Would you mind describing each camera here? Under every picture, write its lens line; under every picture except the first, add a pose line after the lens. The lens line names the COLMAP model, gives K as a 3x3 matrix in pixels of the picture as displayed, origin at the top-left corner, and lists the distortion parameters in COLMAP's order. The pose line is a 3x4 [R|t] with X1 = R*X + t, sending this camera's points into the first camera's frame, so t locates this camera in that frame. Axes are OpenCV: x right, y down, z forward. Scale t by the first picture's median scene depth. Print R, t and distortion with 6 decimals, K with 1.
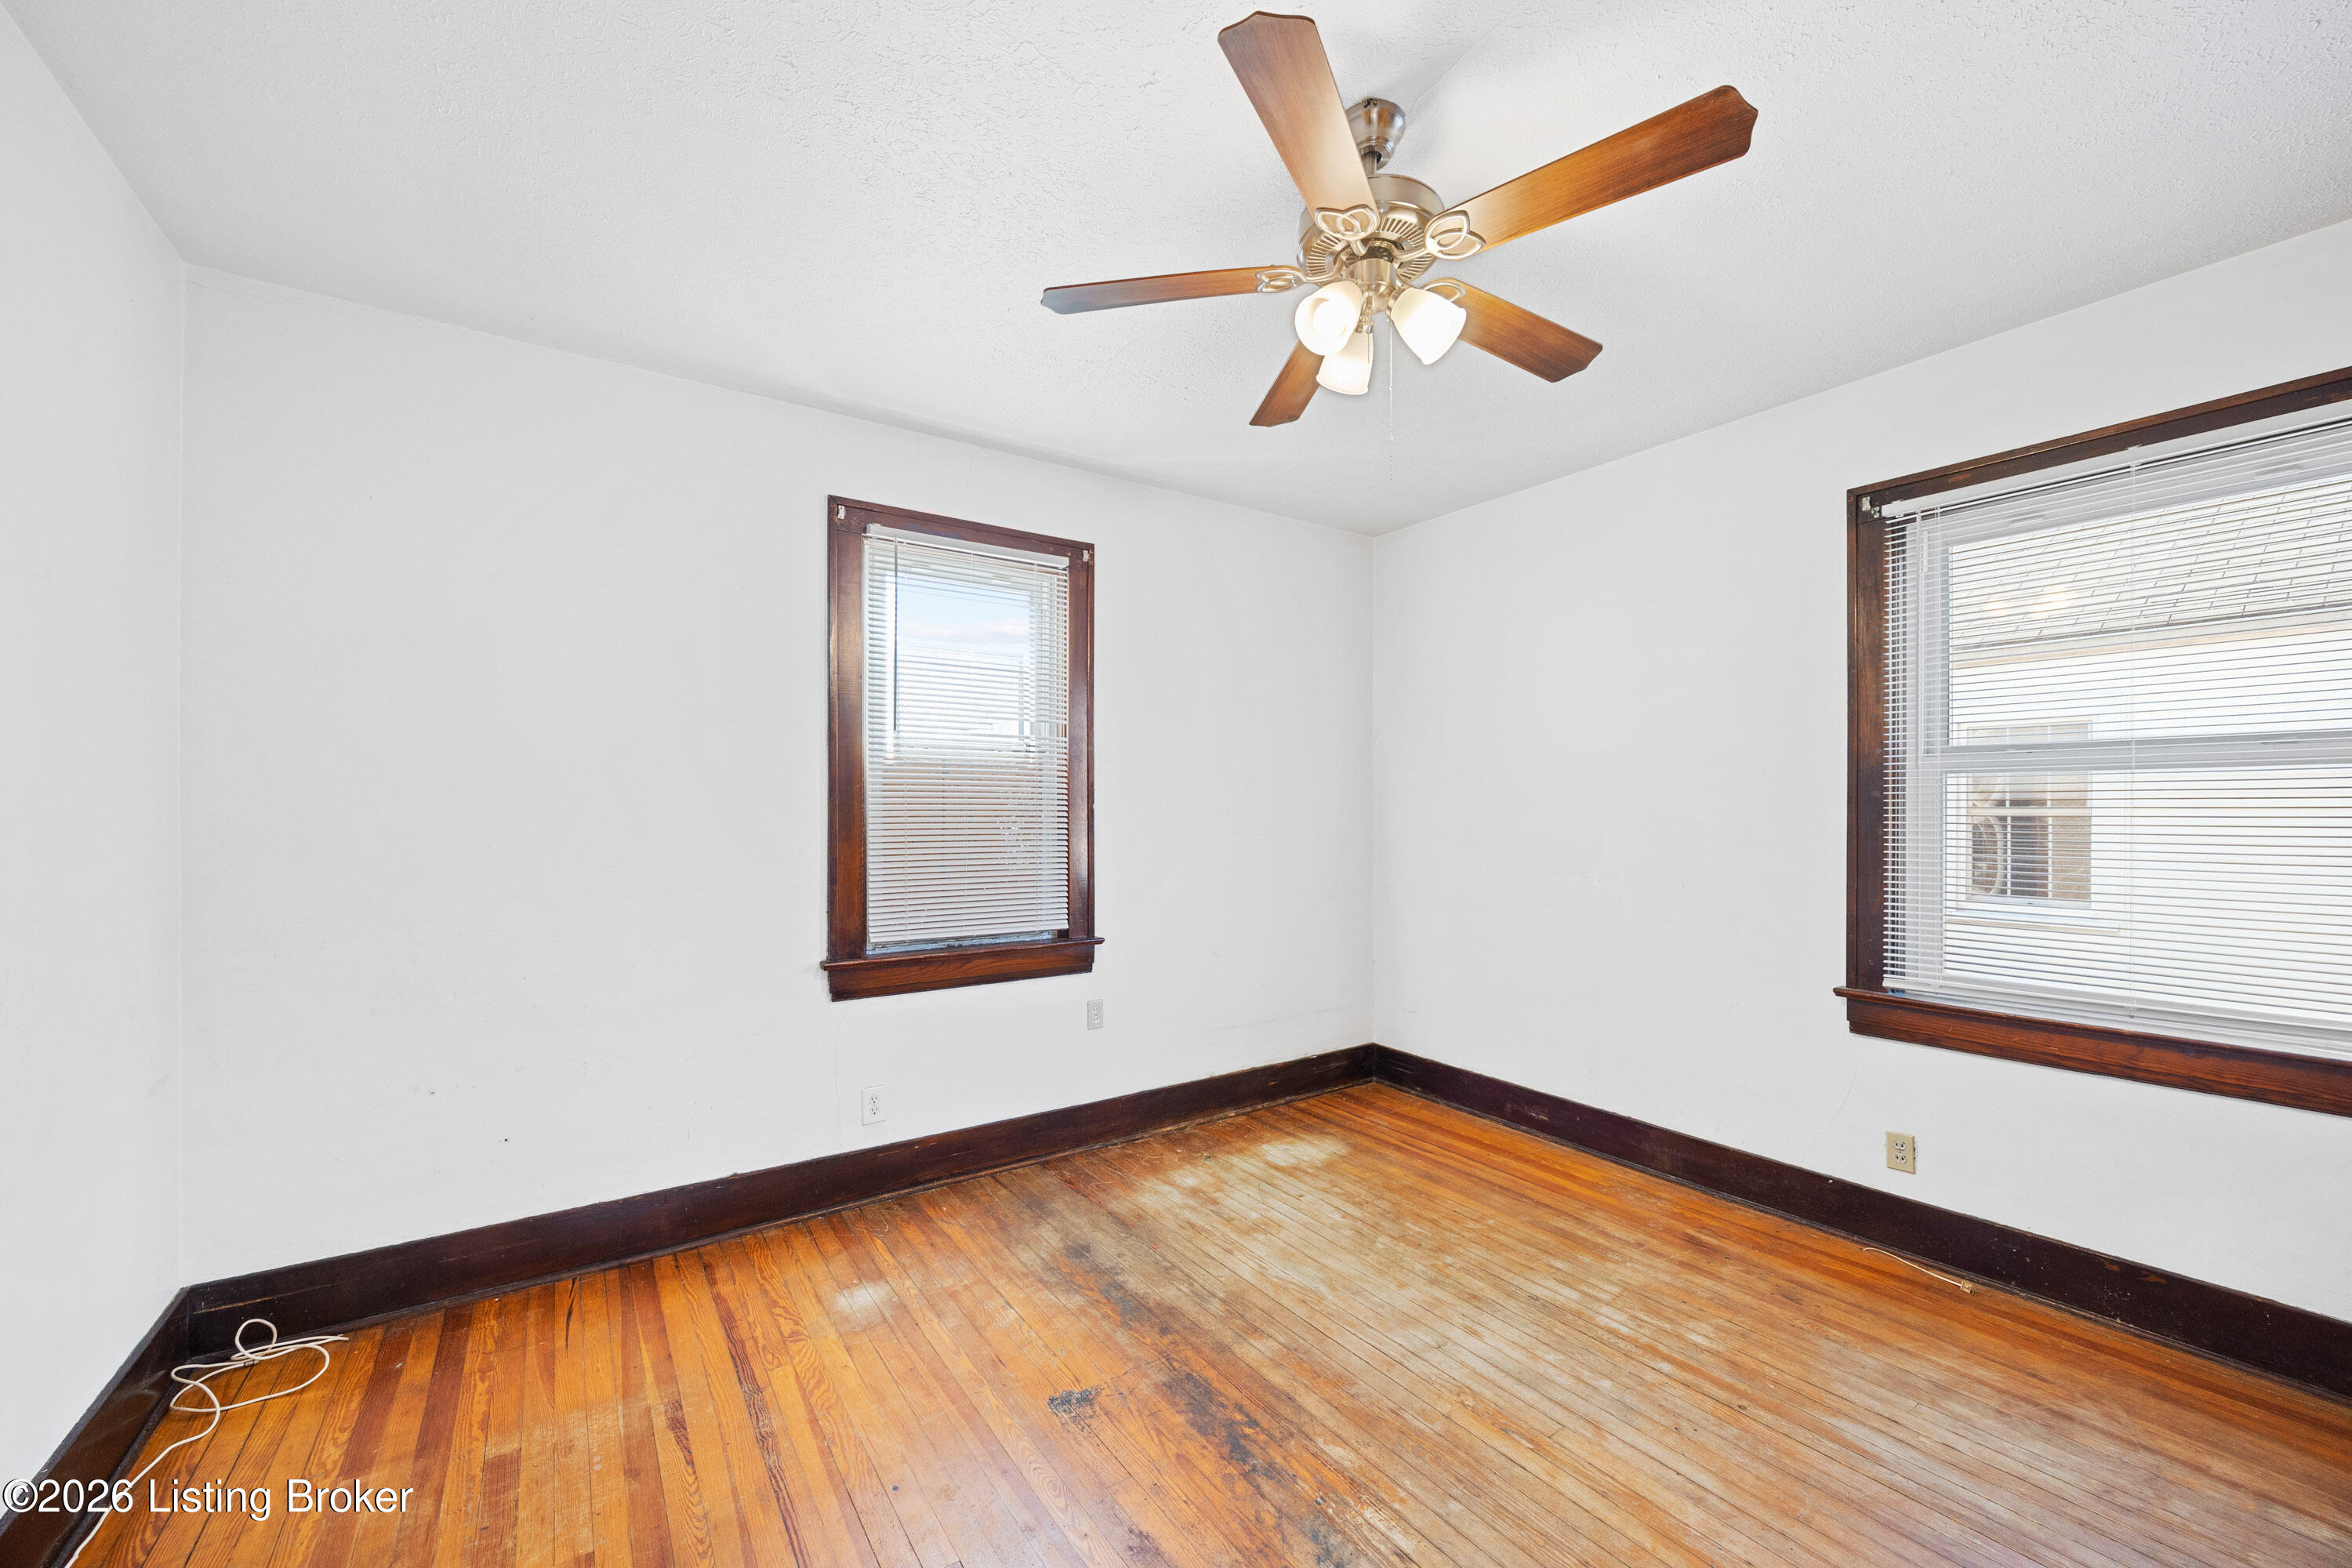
lens RADIAL K [[911.3, 0, 1176.0], [0, 911.3, 784.0], [0, 0, 1]] dist [-0.002289, -0.000326]
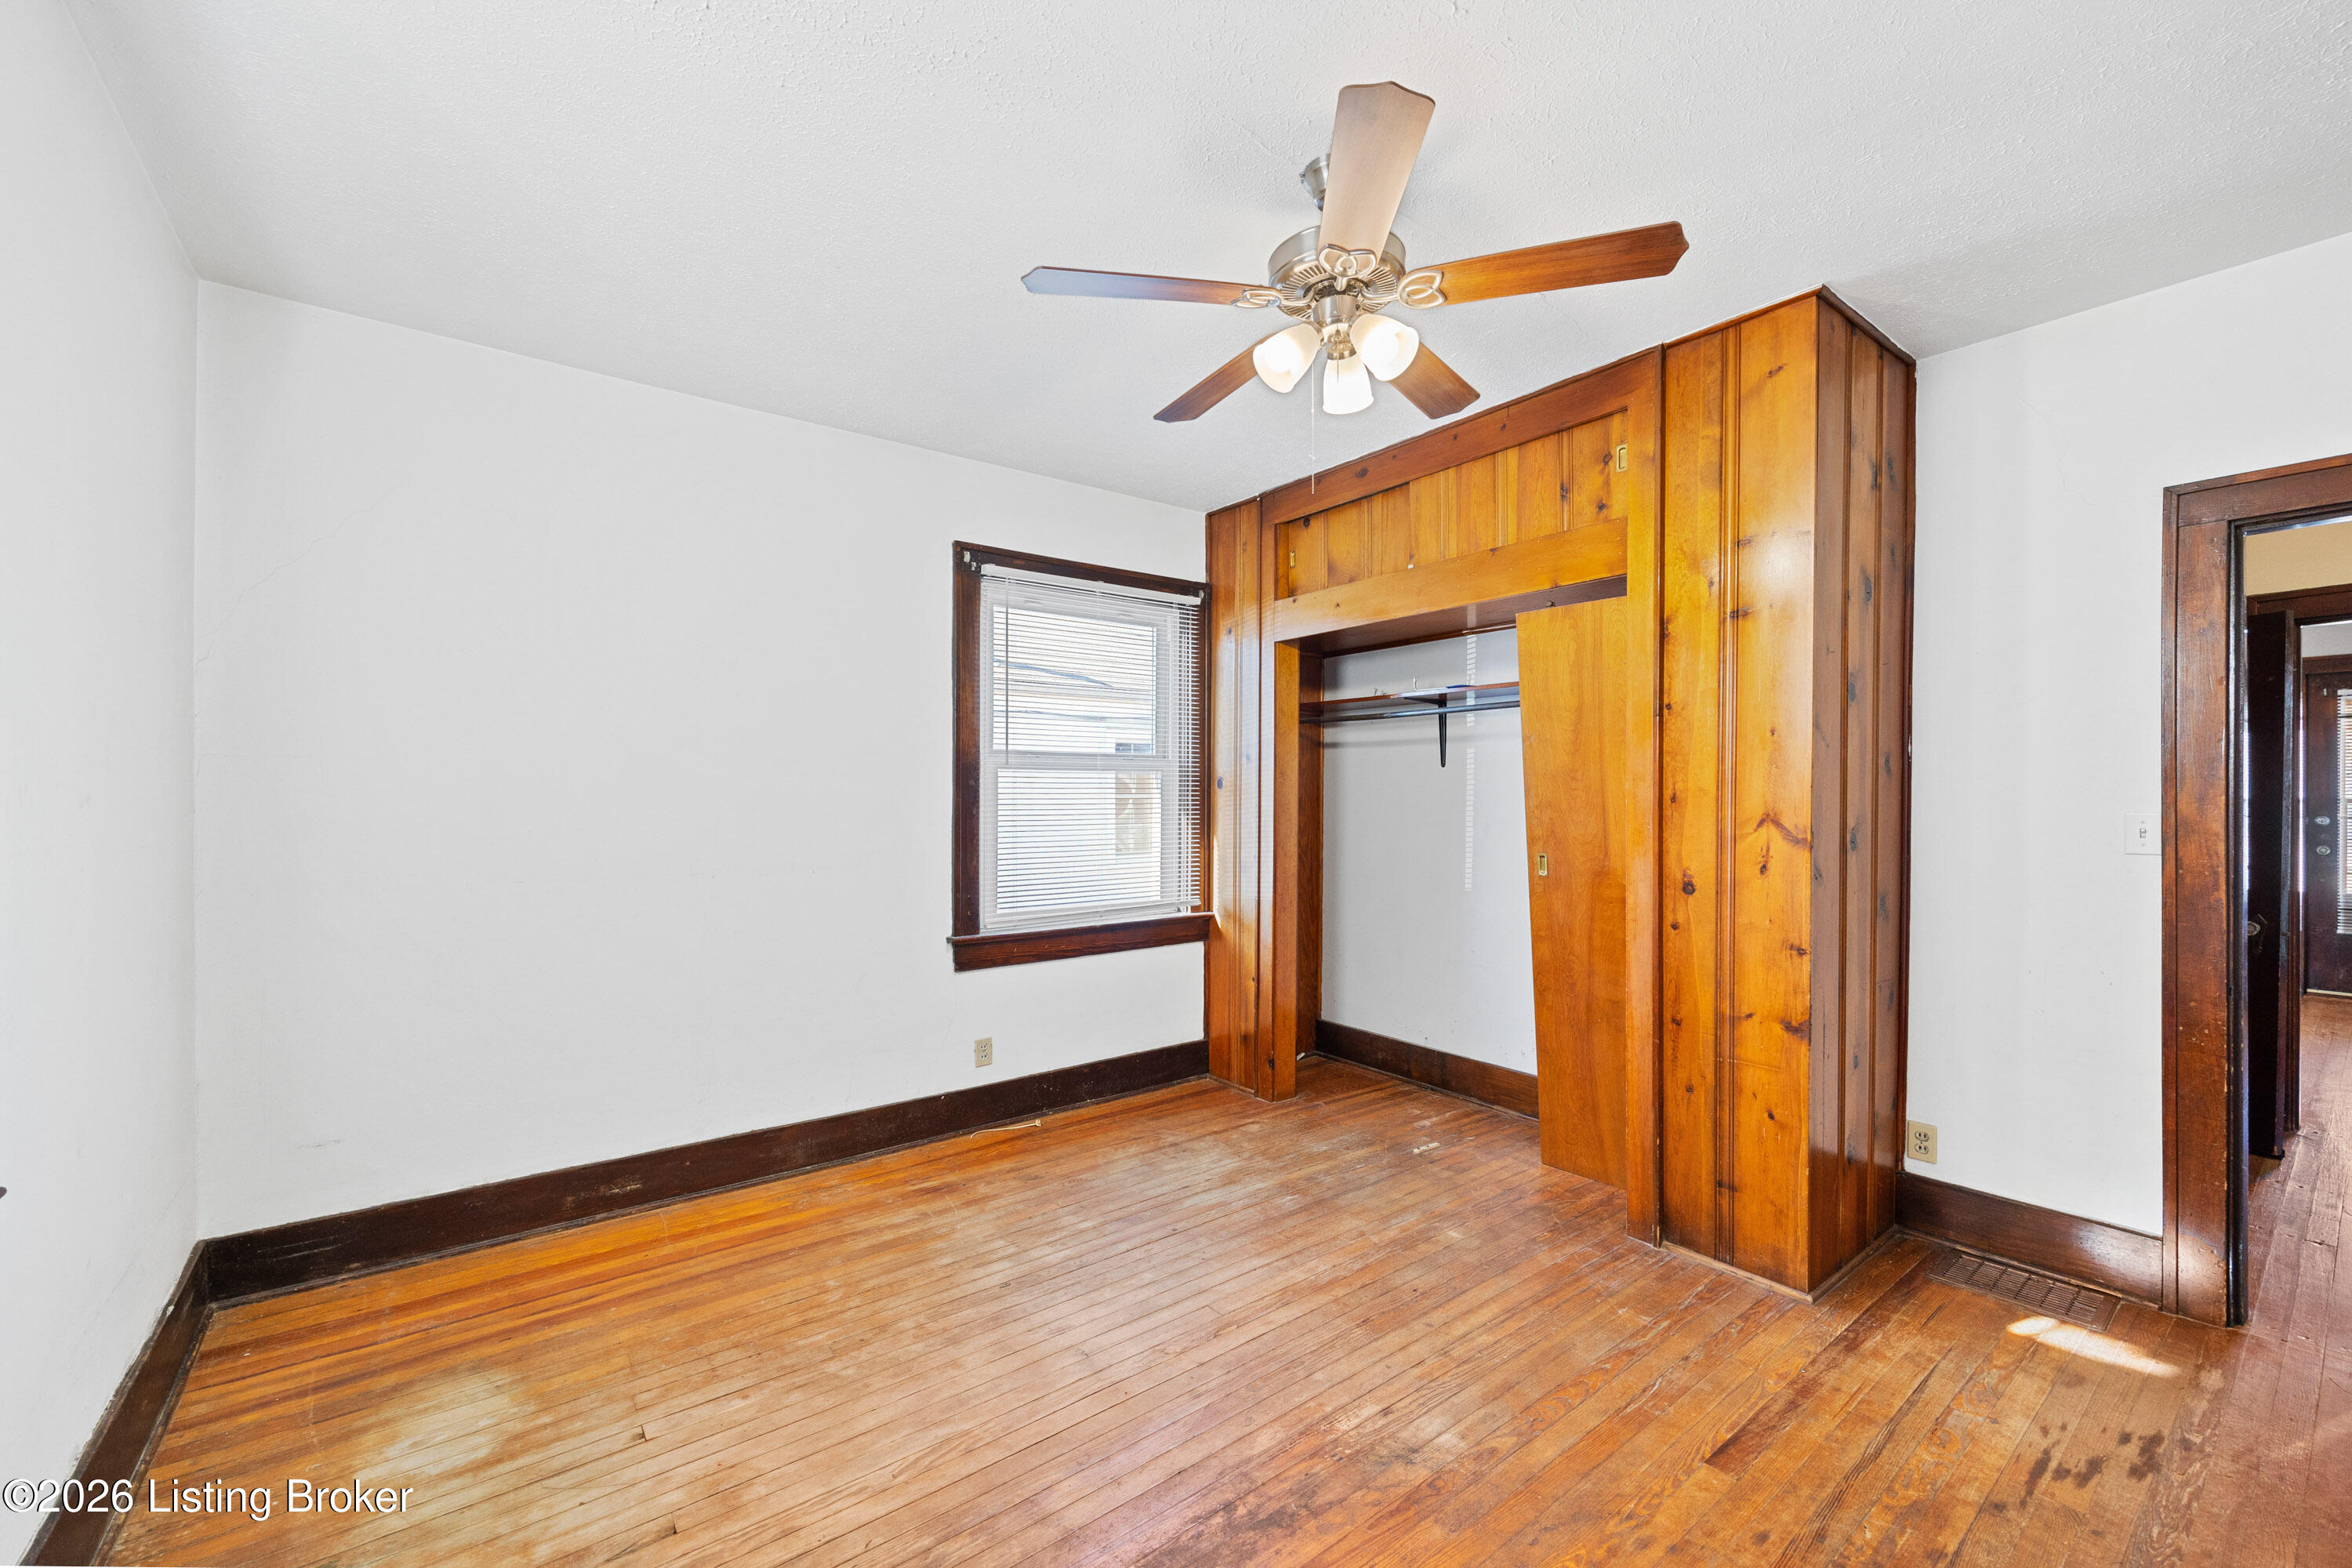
lens RADIAL K [[911.3, 0, 1176.0], [0, 911.3, 784.0], [0, 0, 1]] dist [-0.002289, -0.000326]
pose [[-0.039566, 0.012732, 0.999136, -0.535398], [-0.025773, 0.999573, -0.013758, 0.022222], [-0.998885, -0.026295, -0.039221, 0.753841]]
